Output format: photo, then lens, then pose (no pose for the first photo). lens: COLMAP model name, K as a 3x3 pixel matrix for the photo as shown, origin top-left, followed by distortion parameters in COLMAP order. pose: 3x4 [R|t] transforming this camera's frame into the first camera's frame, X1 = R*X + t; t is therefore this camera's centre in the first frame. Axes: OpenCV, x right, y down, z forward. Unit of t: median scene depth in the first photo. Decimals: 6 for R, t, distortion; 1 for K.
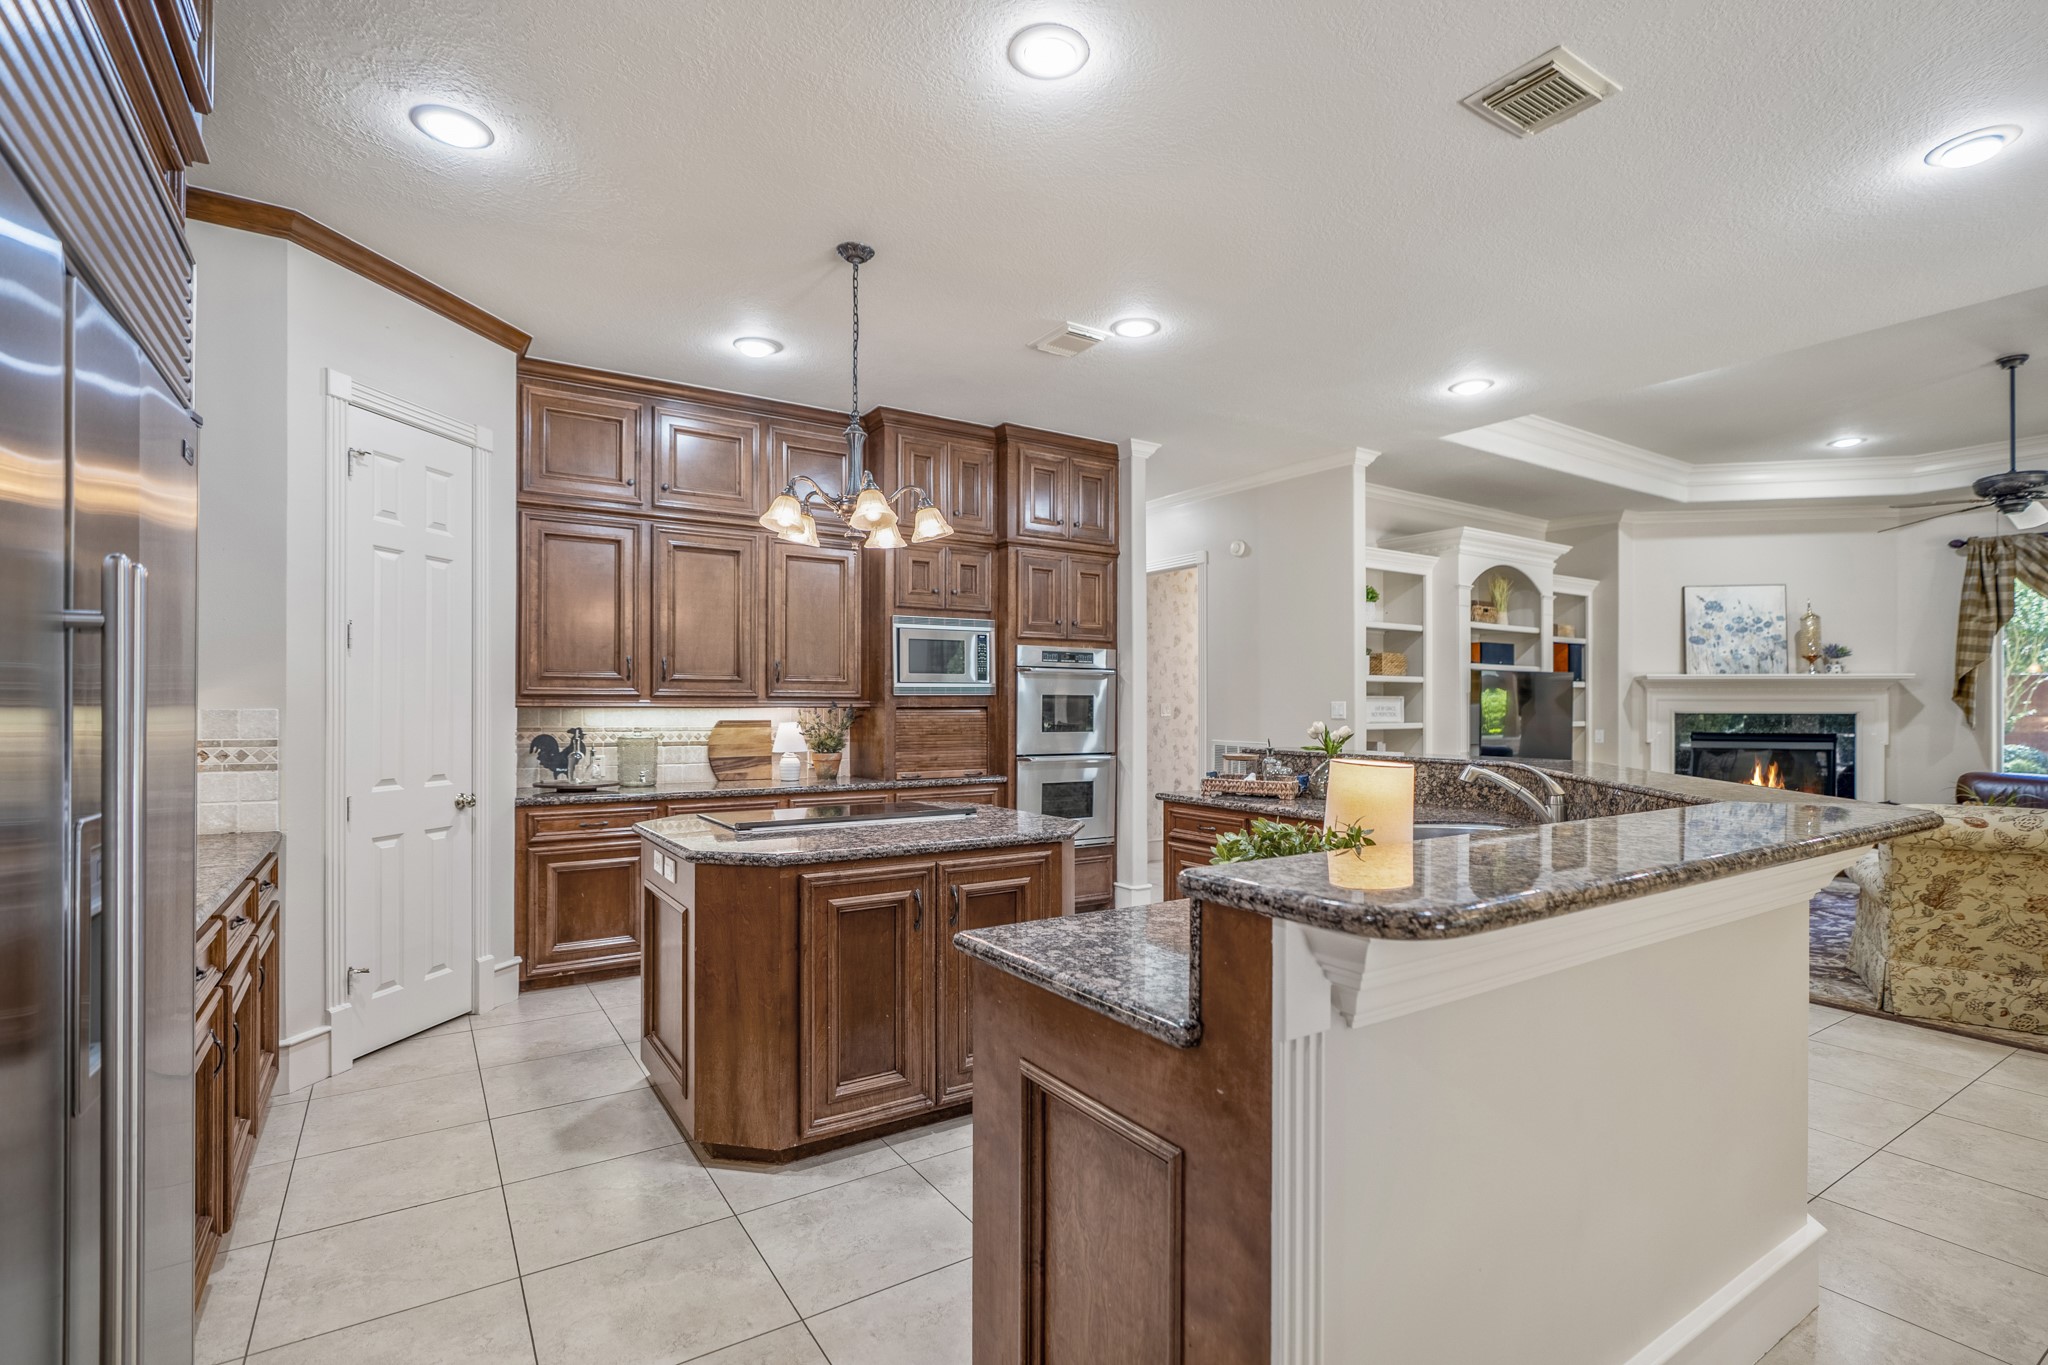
lens RADIAL K [[946.6, 0, 1024.0], [0, 946.6, 682.5], [0, 0, 1]] dist [-0.000775, 0.000299]
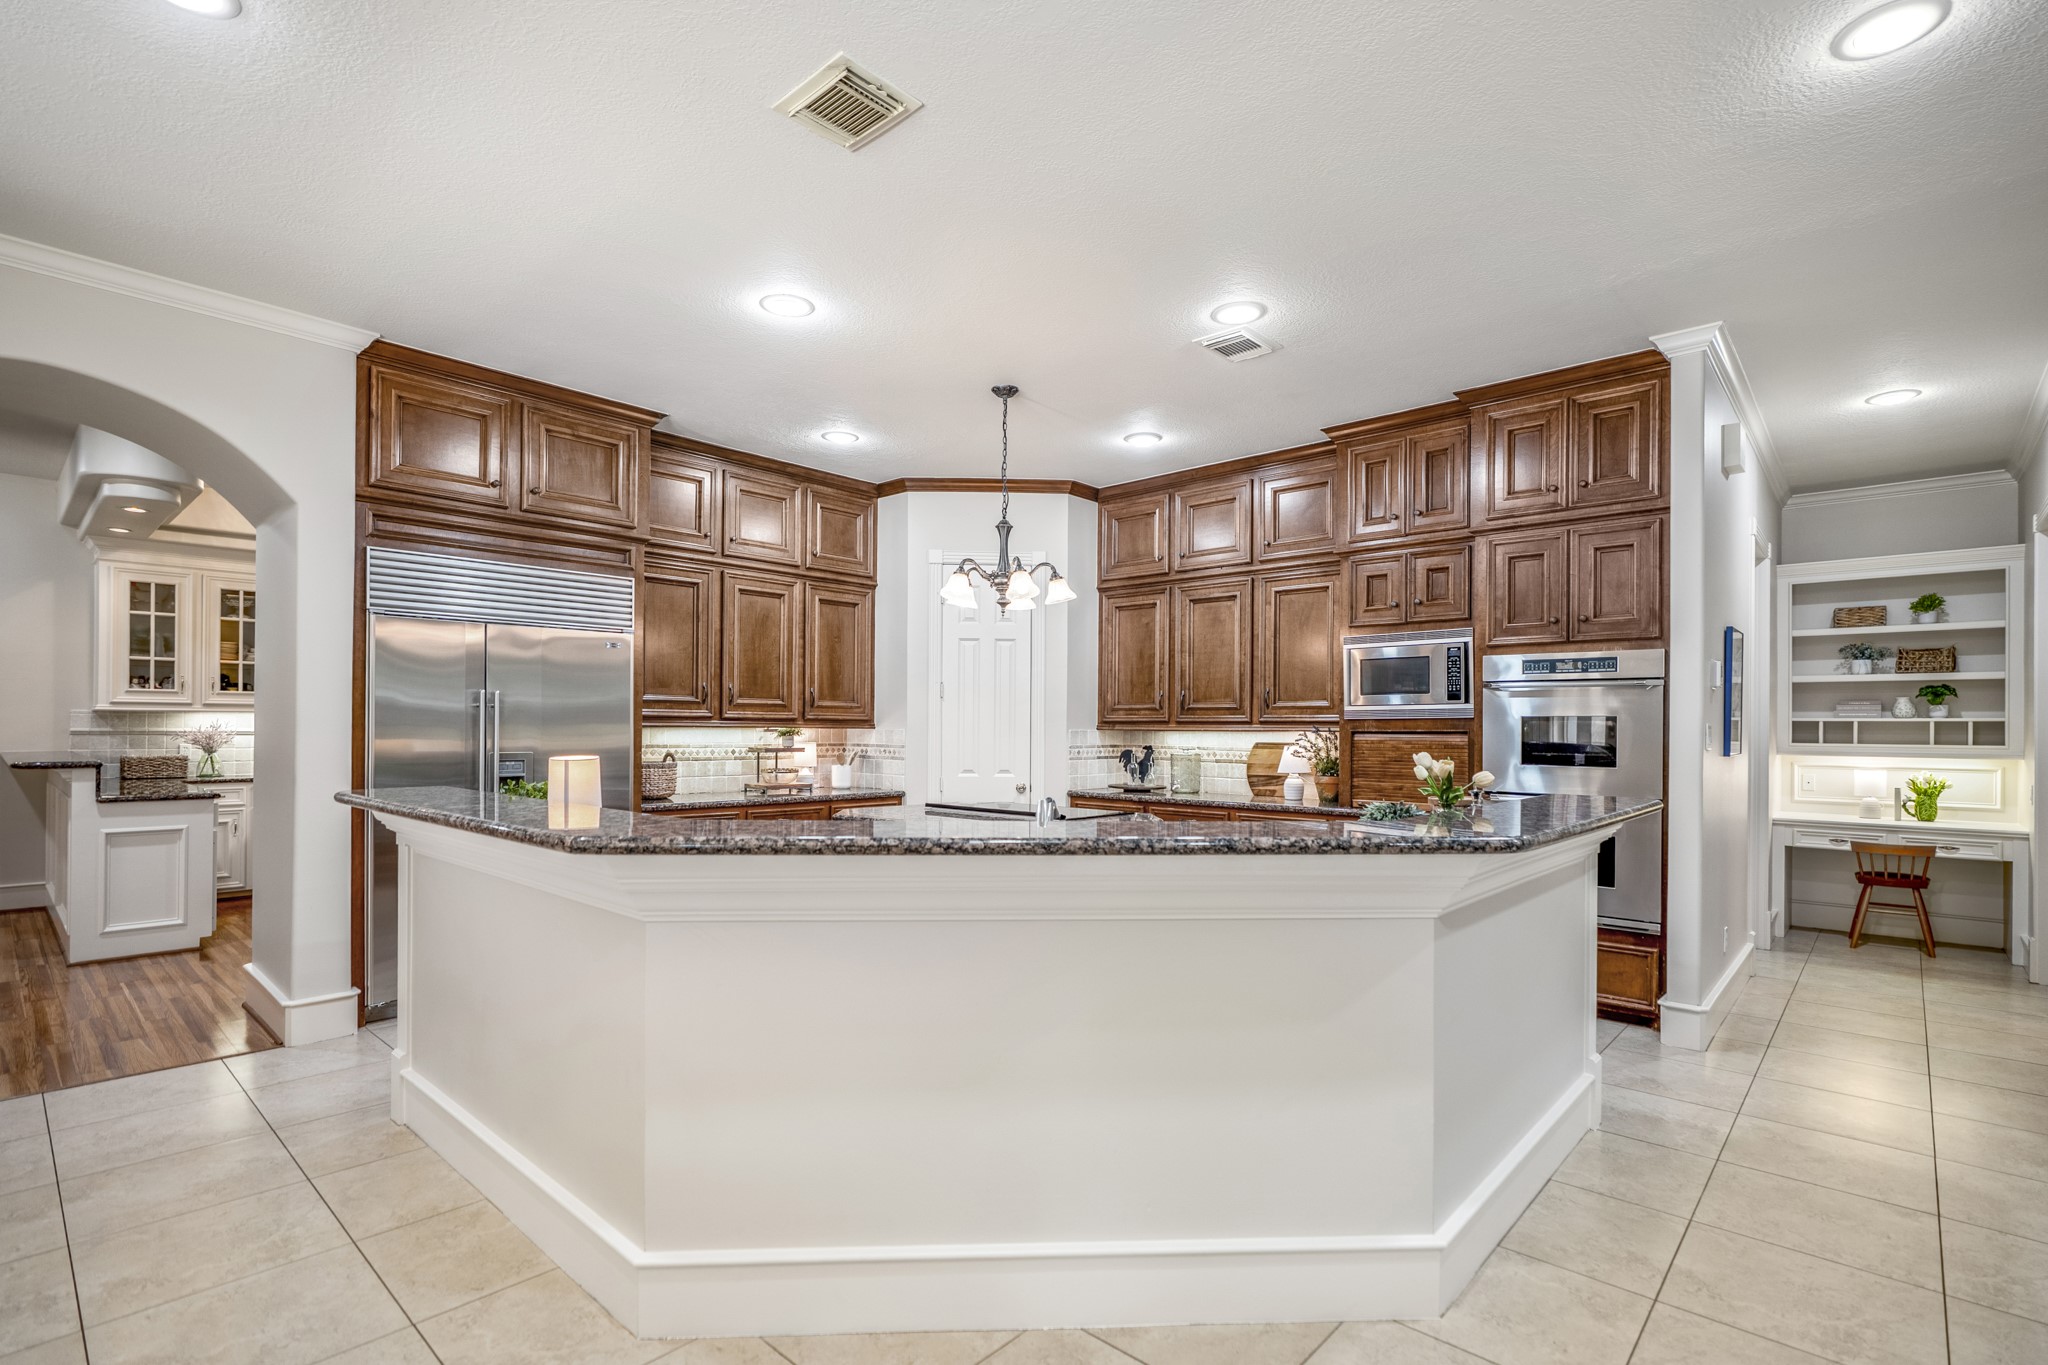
lens RADIAL K [[958.0, 0, 1022.1], [0, 958.0, 720.8], [0, 0, 1]] dist [-0.000517, -0.000165]
pose [[0.248186, -0.010249, -0.968658, 0.731477], [0.016079, 0.999850, -0.006460, 0.016255], [0.968579, -0.013972, 0.248313, 0.432141]]
